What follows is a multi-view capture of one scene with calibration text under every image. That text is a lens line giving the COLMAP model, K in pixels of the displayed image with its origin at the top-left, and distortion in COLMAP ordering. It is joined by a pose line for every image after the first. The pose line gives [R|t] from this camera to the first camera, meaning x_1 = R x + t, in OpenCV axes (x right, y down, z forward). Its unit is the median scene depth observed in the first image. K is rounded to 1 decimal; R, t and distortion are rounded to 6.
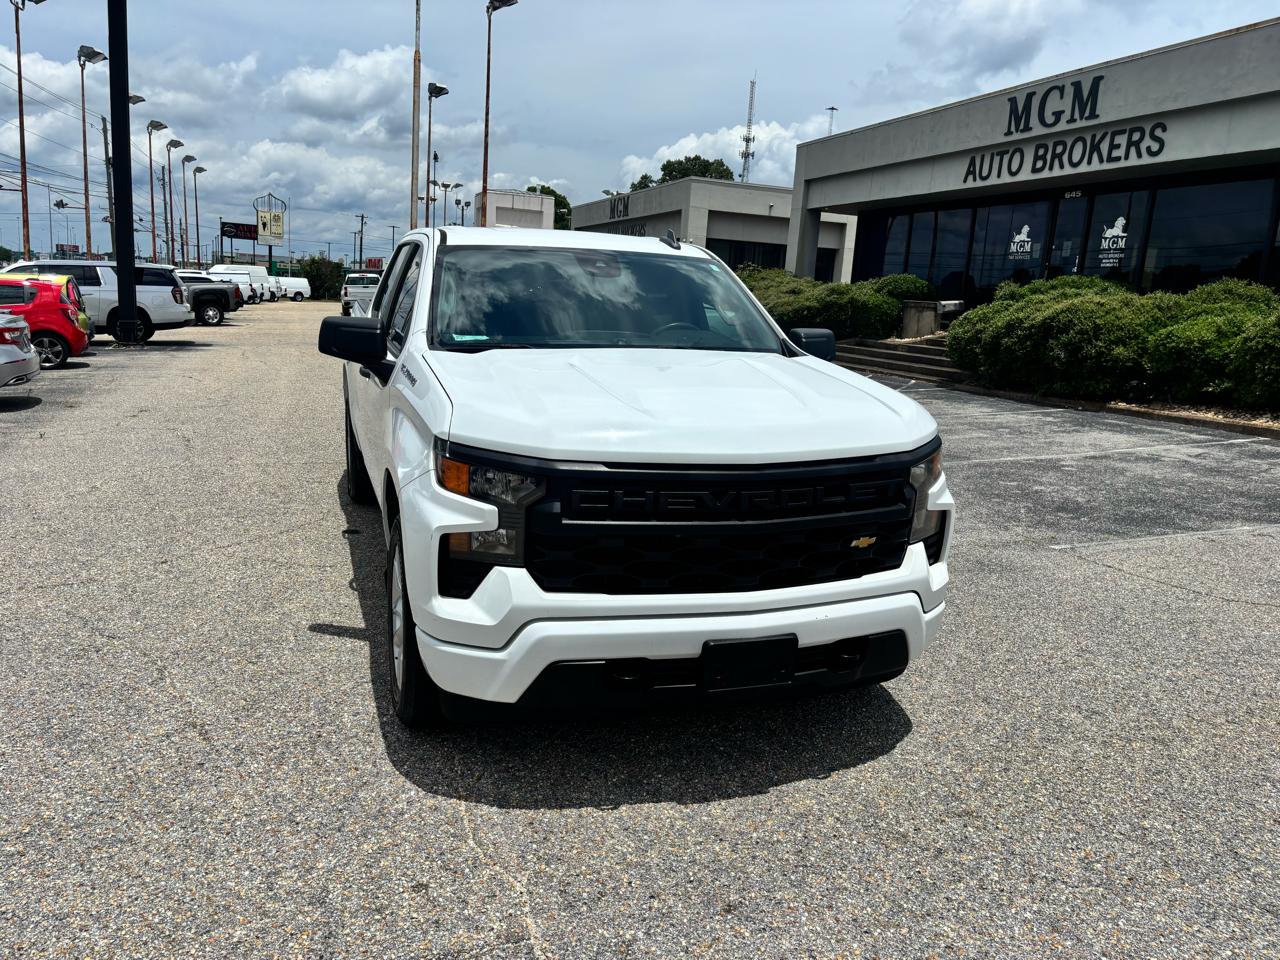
lens RADIAL K [[972.6, 0, 643.3], [0, 972.6, 480.0], [0, 0, 1]] dist [0.039441, -0.041012]
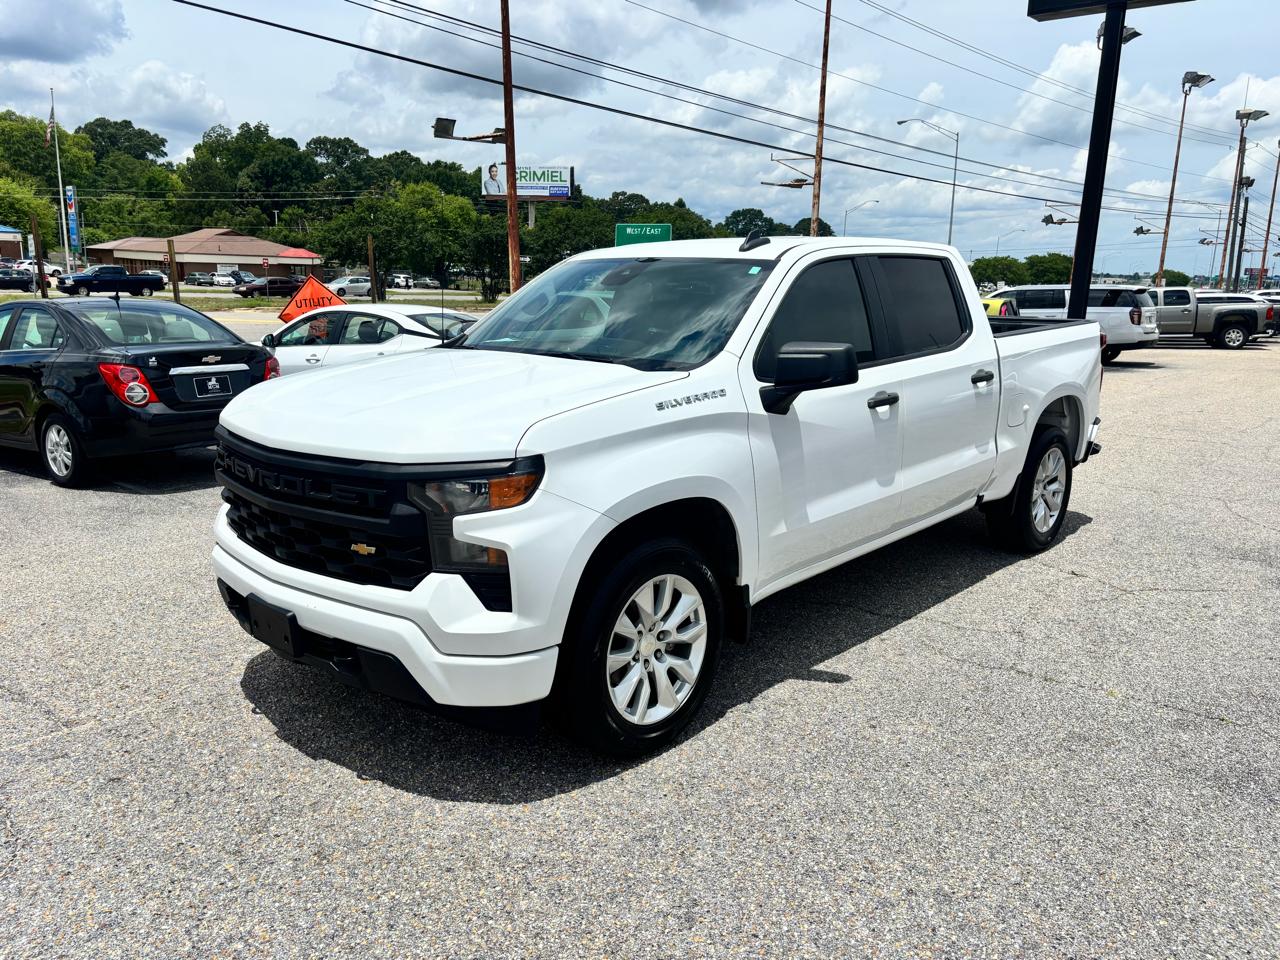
lens RADIAL K [[972.6, 0, 644.3], [0, 972.6, 480.9], [0, 0, 1]] dist [0.039441, -0.041012]
pose [[0.477992, 0.142951, -0.866654, 0.278337], [-0.162822, 0.983988, 0.072502, -0.027857], [0.863141, 0.106455, 0.493614, 0.175173]]
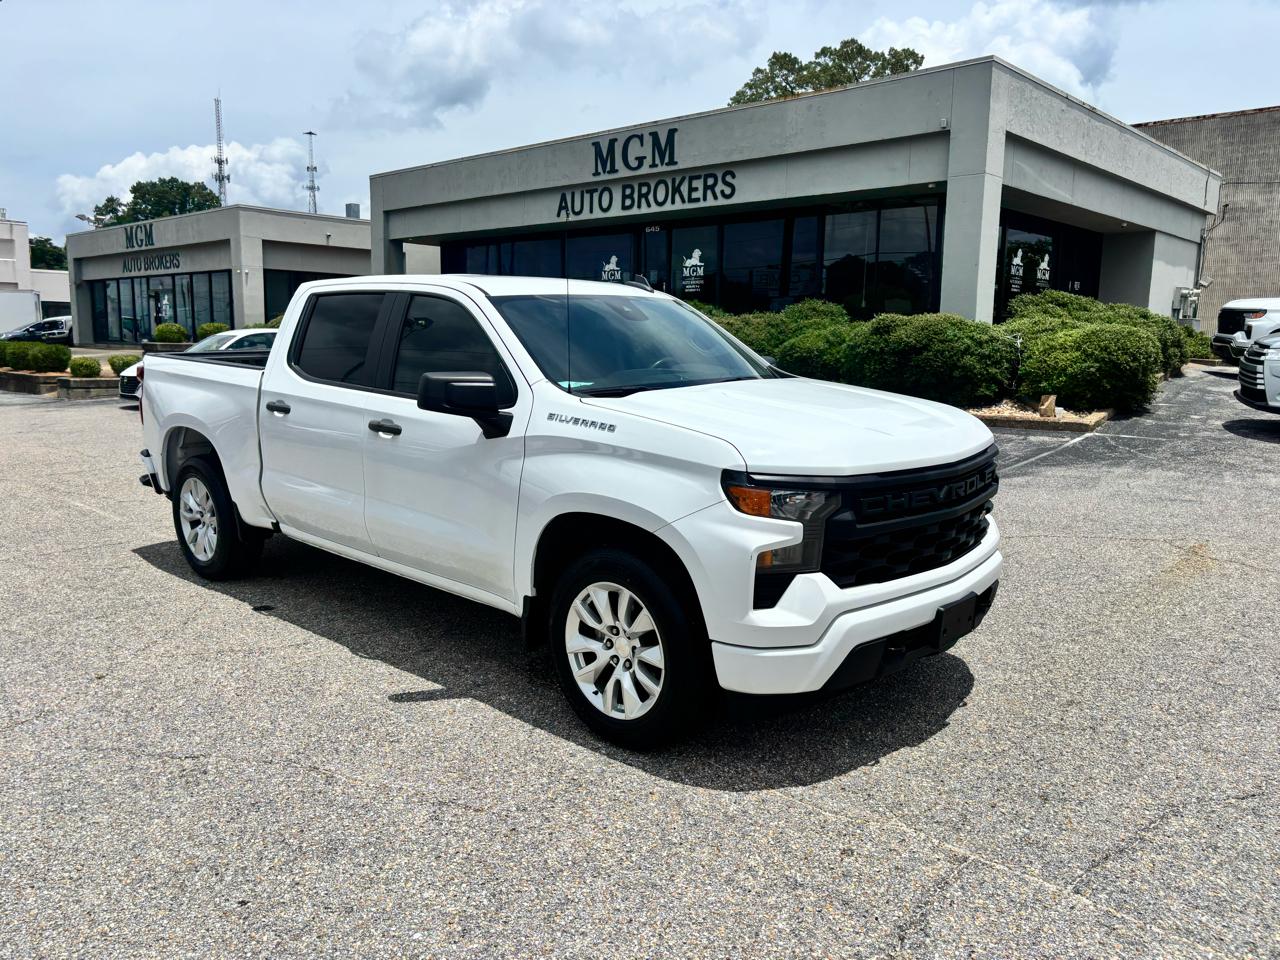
lens RADIAL K [[972.6, 0, 645.0], [0, 972.6, 481.4], [0, 0, 1]] dist [0.039441, -0.041012]
pose [[0.878786, -0.117951, 0.462410, -0.178207], [0.129070, 0.991606, 0.007646, -0.011464], [-0.459430, 0.052964, 0.886633, 0.011483]]
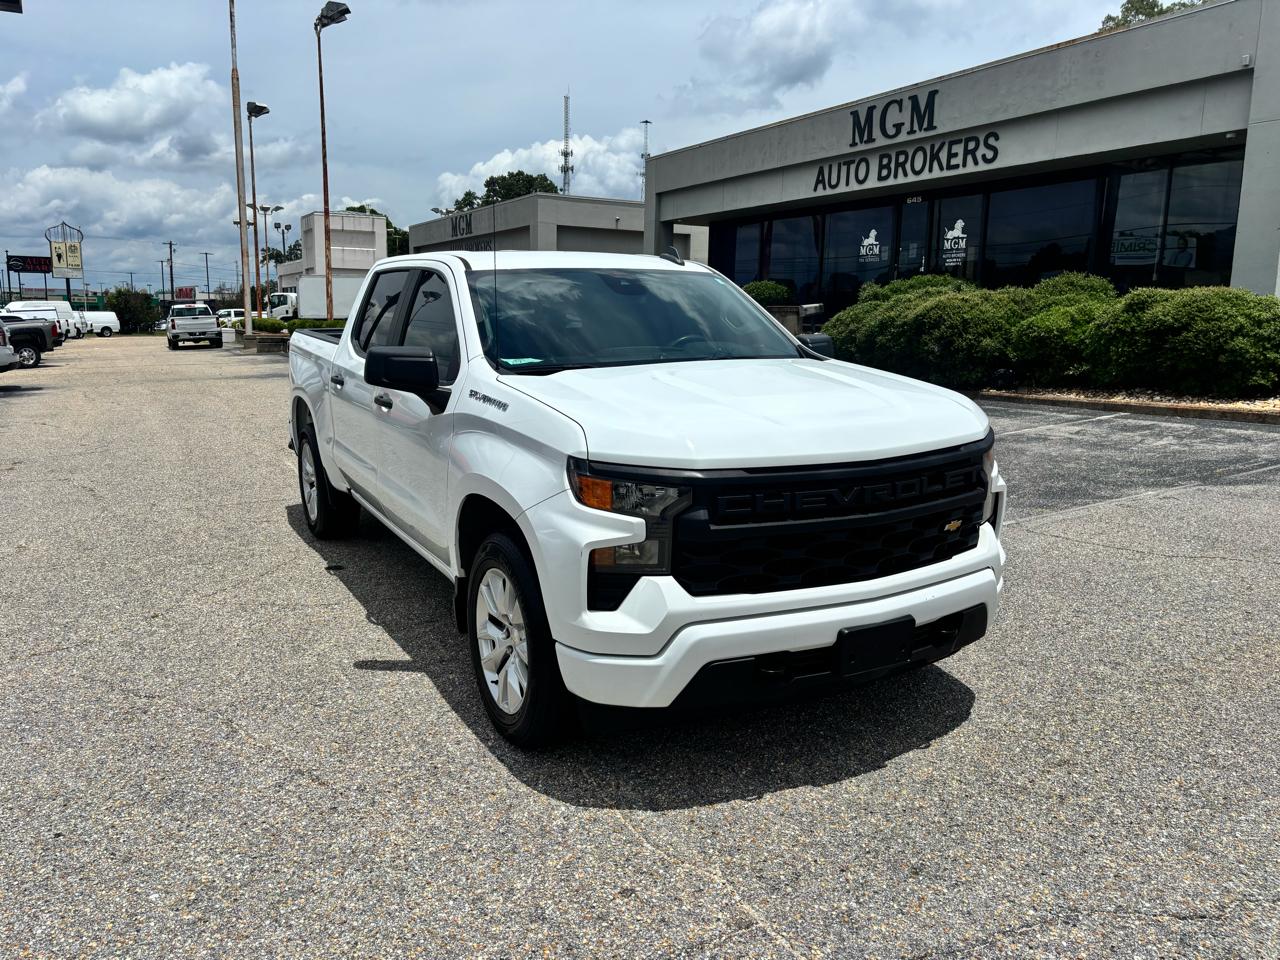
lens RADIAL K [[972.6, 0, 644.2], [0, 972.6, 480.9], [0, 0, 1]] dist [0.039441, -0.041012]
pose [[0.983929, -0.076120, 0.161520, -0.066336], [0.078151, 0.996922, -0.006249, -0.001455], [-0.160547, 0.018771, 0.986850, -0.005037]]
